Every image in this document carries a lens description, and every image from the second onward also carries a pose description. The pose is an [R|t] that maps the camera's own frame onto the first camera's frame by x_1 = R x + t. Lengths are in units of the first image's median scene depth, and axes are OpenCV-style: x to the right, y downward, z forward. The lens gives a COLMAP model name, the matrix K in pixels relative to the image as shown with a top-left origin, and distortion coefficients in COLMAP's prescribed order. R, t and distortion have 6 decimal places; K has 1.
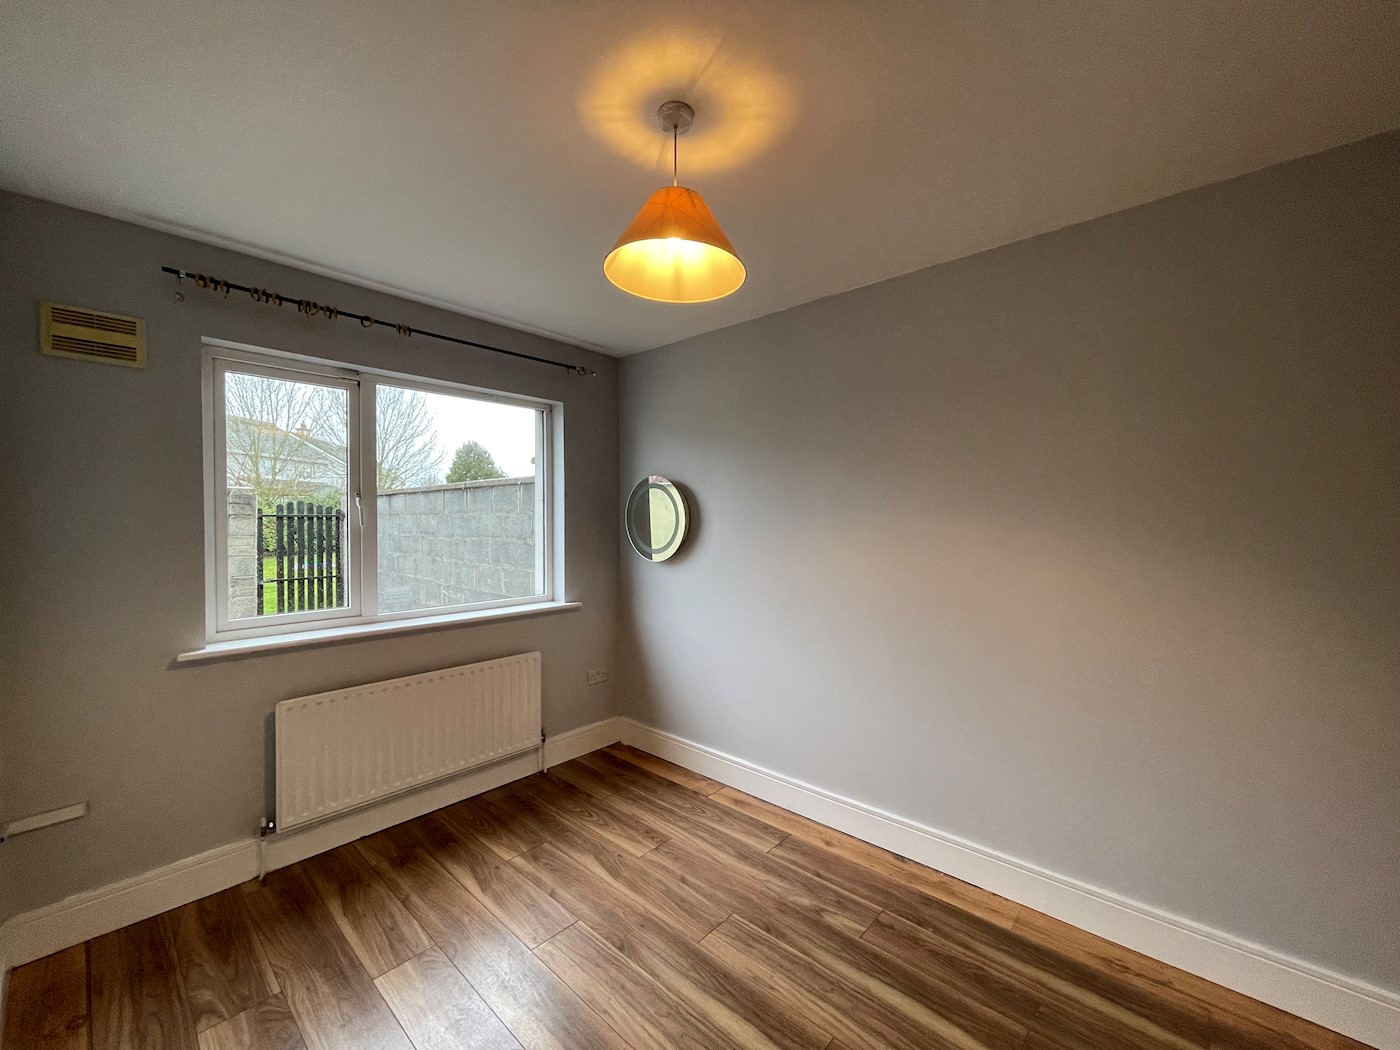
lens RADIAL K [[563.3, 0, 697.2], [0, 563.3, 524.3], [0, 0, 1]] dist [-0.001050, -0.000652]
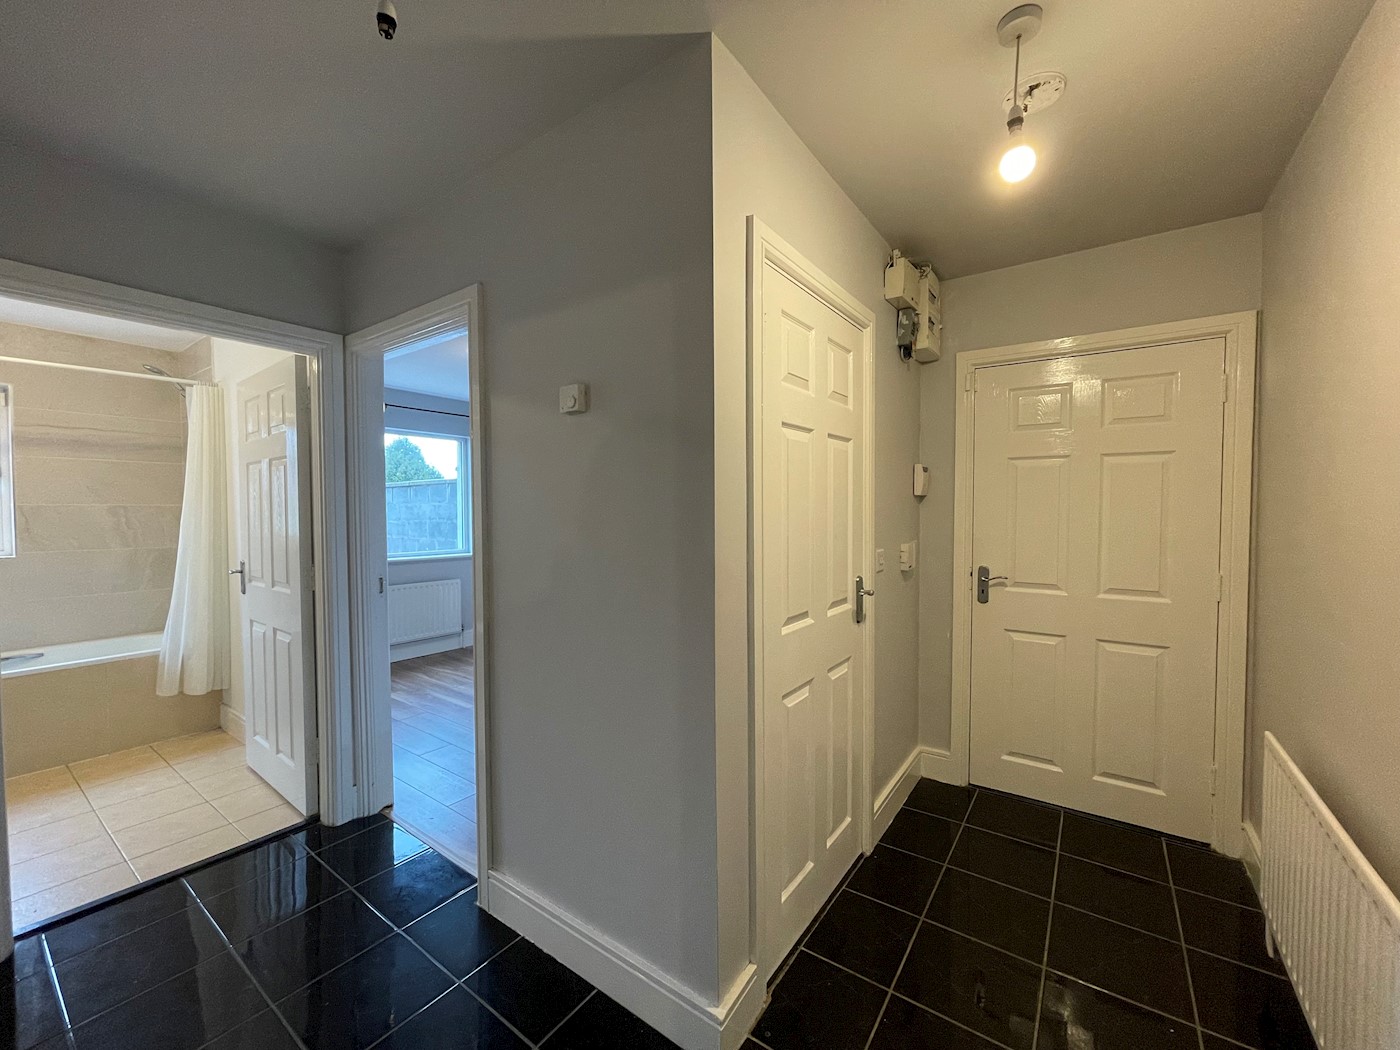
lens RADIAL K [[563.3, 0, 697.2], [0, 563.3, 524.3], [0, 0, 1]] dist [-0.001050, -0.000652]
pose [[0.994341, -0.007990, 0.105937, 0.259529], [0.006886, 0.999918, 0.010781, 0.036749], [-0.106014, -0.009990, 0.994314, -0.788669]]
